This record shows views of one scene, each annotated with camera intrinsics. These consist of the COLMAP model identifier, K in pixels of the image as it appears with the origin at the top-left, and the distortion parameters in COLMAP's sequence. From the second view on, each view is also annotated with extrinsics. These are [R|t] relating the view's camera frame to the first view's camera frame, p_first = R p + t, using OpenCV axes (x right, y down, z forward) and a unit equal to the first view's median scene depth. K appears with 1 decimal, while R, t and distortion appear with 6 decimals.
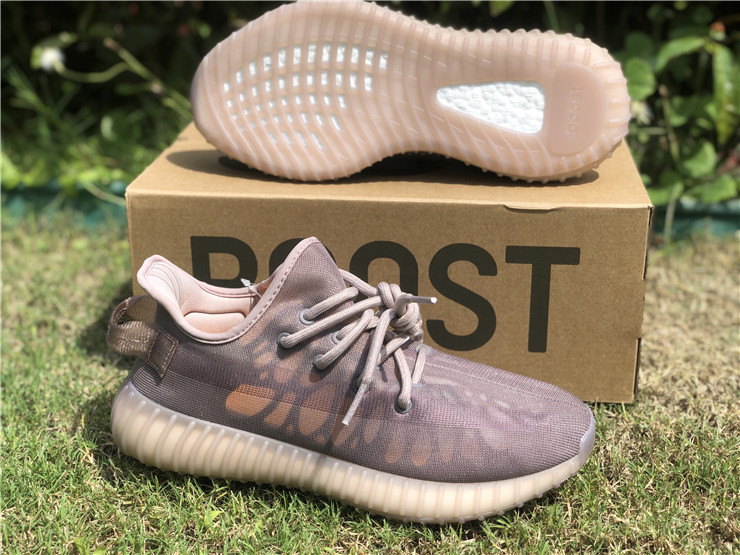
lens RADIAL K [[1104.9, 0, 369.6], [0, 1104.9, 292.6], [0, 0, 1]] dist [-0.093319, -0.074347]
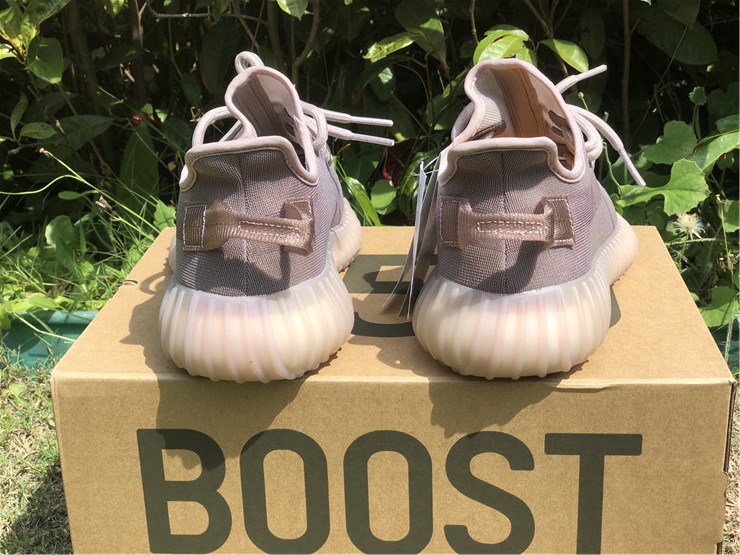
lens RADIAL K [[1125.1, 0, 378.7], [0, 1125.1, 251.5], [0, 0, 1]] dist [0.025226, -0.518907]
pose [[0.999350, -0.029689, 0.020465, -0.005341], [0.030866, 0.997732, -0.059822, -0.123408], [-0.018643, 0.060415, 0.997999, 0.202173]]
